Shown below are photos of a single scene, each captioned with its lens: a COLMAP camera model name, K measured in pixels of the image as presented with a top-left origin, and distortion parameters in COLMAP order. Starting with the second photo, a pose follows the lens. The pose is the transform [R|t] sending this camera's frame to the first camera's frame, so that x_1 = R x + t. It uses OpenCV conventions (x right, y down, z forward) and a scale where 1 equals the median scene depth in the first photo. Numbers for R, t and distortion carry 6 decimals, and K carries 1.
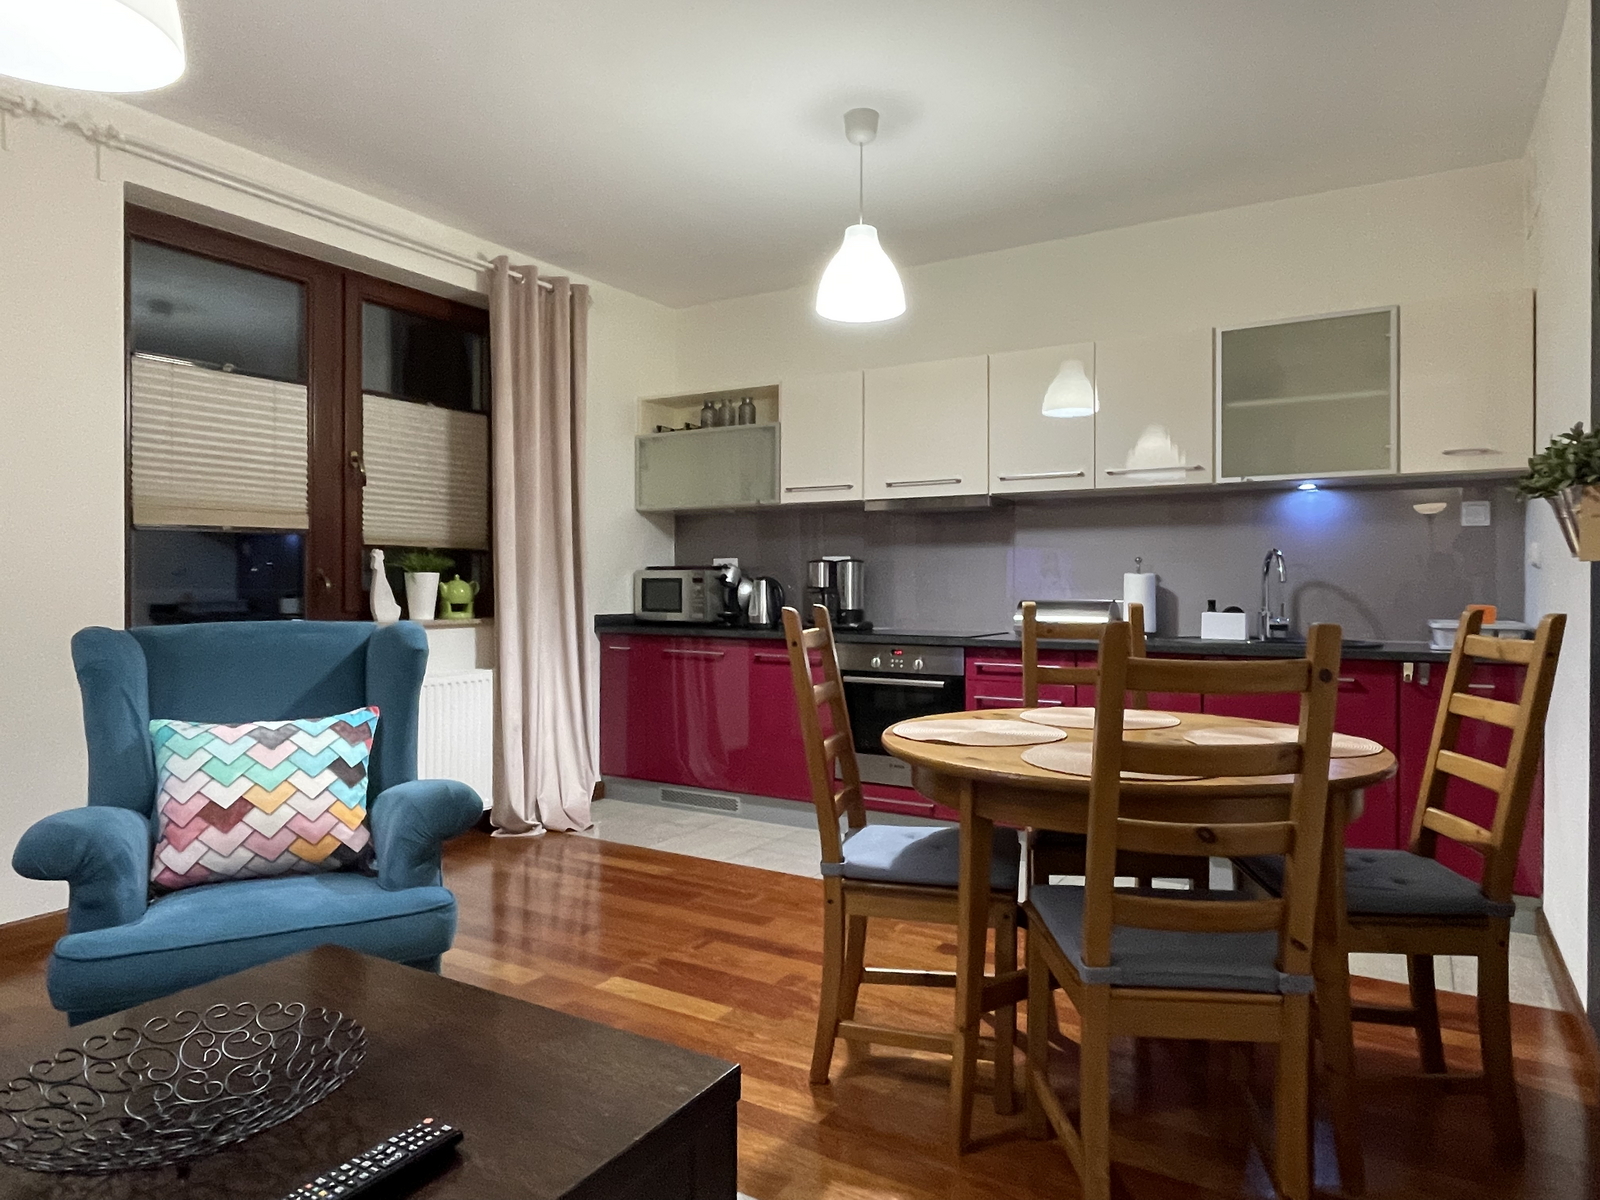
lens RADIAL K [[1004.5, 0, 802.7], [0, 1004.5, 589.2], [0, 0, 1]] dist [0.001399, -0.002195]
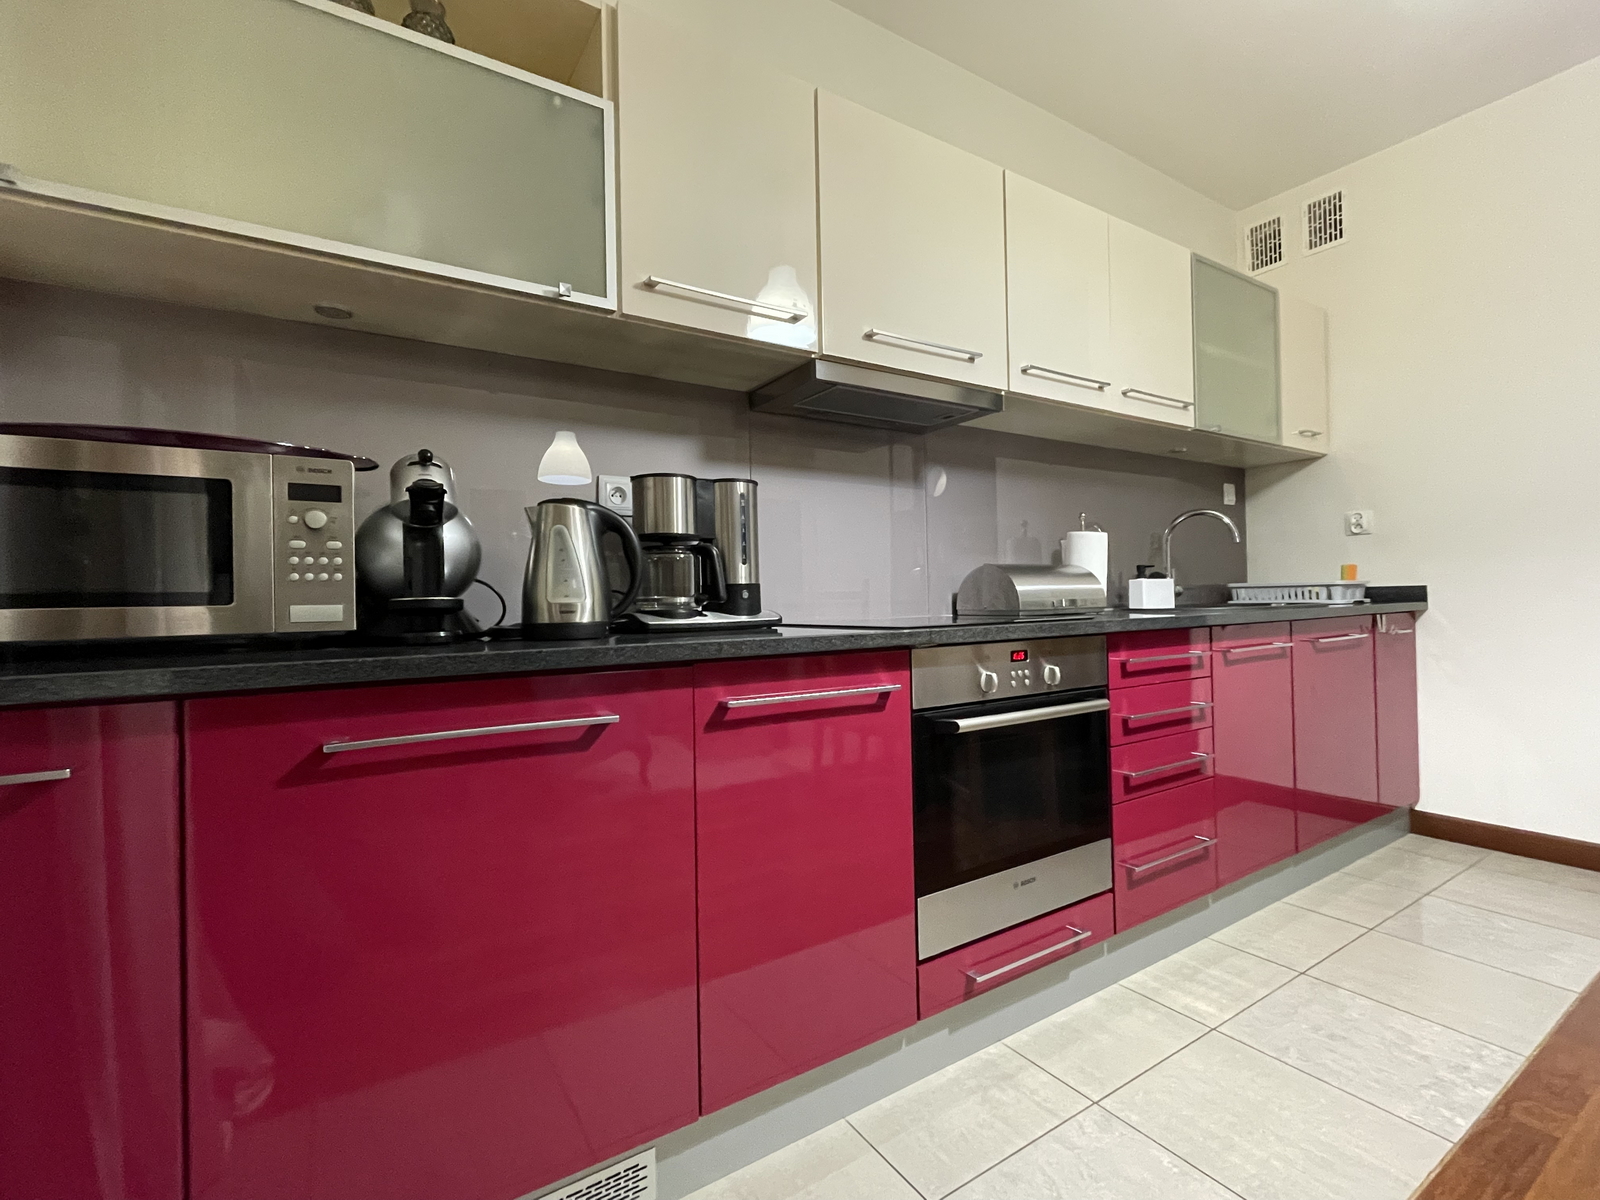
lens RADIAL K [[752.9, 0, 808.1], [0, 752.9, 590.1], [0, 0, 1]] dist [-0.002389, -0.000280]
pose [[0.424388, 0.001546, 0.905479, -0.248217], [0.026038, 0.999564, -0.013911, 0.027290], [-0.905106, 0.029481, 0.424163, 0.788498]]
